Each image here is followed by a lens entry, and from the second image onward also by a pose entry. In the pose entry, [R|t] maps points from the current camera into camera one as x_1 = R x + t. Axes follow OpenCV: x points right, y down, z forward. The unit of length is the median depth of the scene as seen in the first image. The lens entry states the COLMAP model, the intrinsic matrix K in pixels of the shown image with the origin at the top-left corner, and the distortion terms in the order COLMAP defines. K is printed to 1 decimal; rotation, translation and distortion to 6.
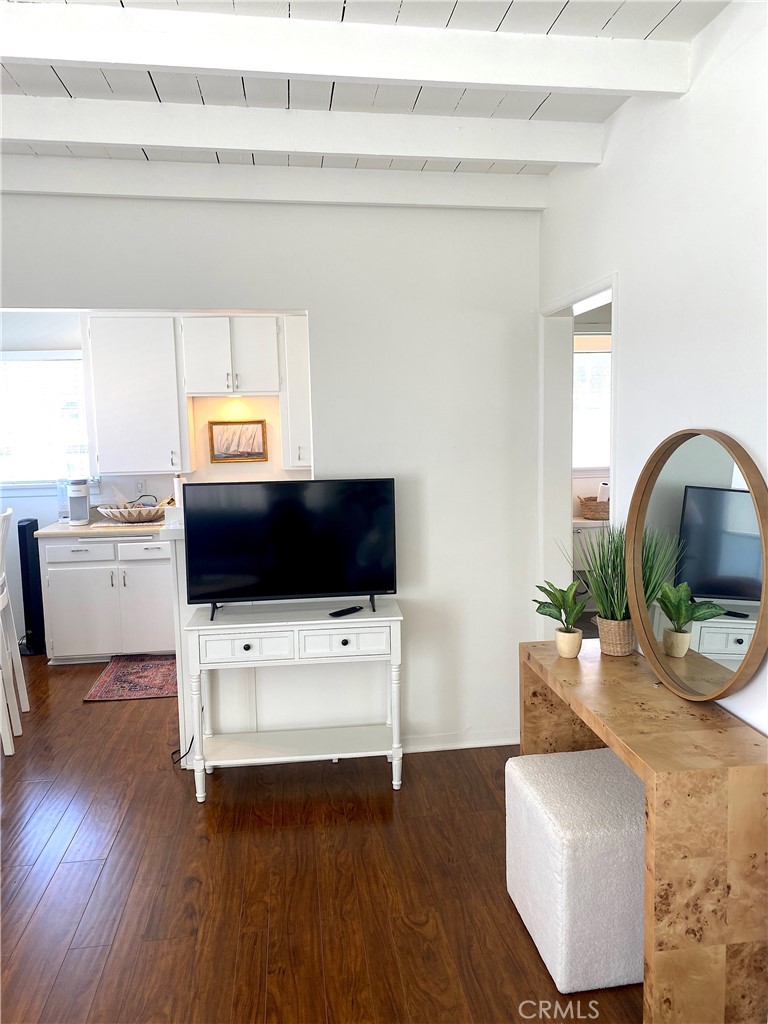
lens RADIAL K [[769.9, 0, 392.4], [0, 769.9, 501.0], [0, 0, 1]] dist [0.103654, -0.210462]
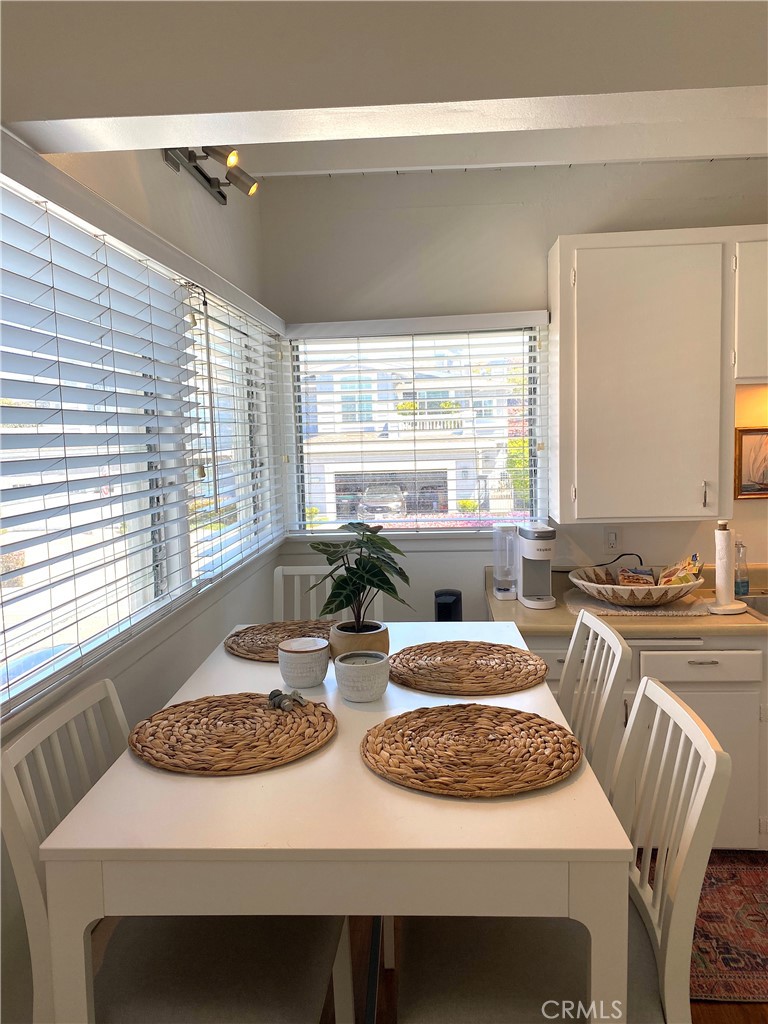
lens RADIAL K [[769.9, 0, 392.4], [0, 769.9, 501.0], [0, 0, 1]] dist [0.103654, -0.210462]
pose [[0.980331, 0.011396, -0.197033, -0.372522], [-0.012617, 0.999908, -0.004947, -0.042106], [0.196958, 0.007336, 0.980384, 0.377038]]
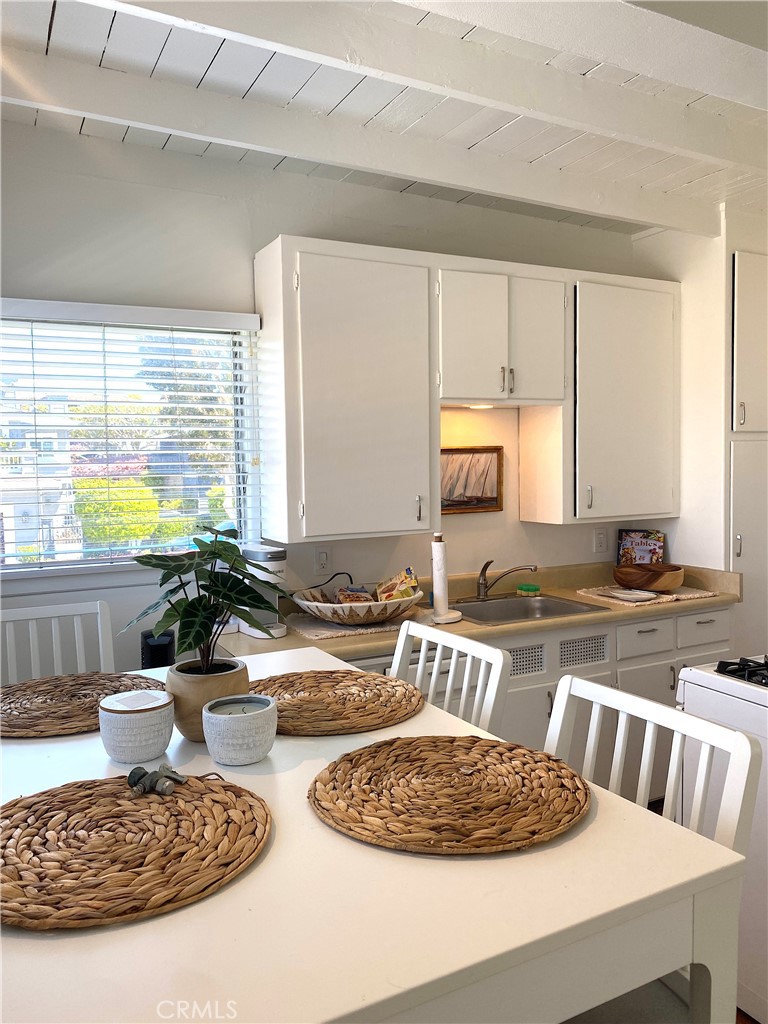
lens RADIAL K [[768.9, 0, 384.0], [0, 768.9, 512.0], [0, 0, 1]] dist [0.007636, 0.003072]
pose [[0.939830, -0.013091, 0.341393, -0.475928], [0.028892, 0.998731, -0.041242, -0.027857], [-0.340420, 0.048624, 0.939015, 0.443004]]
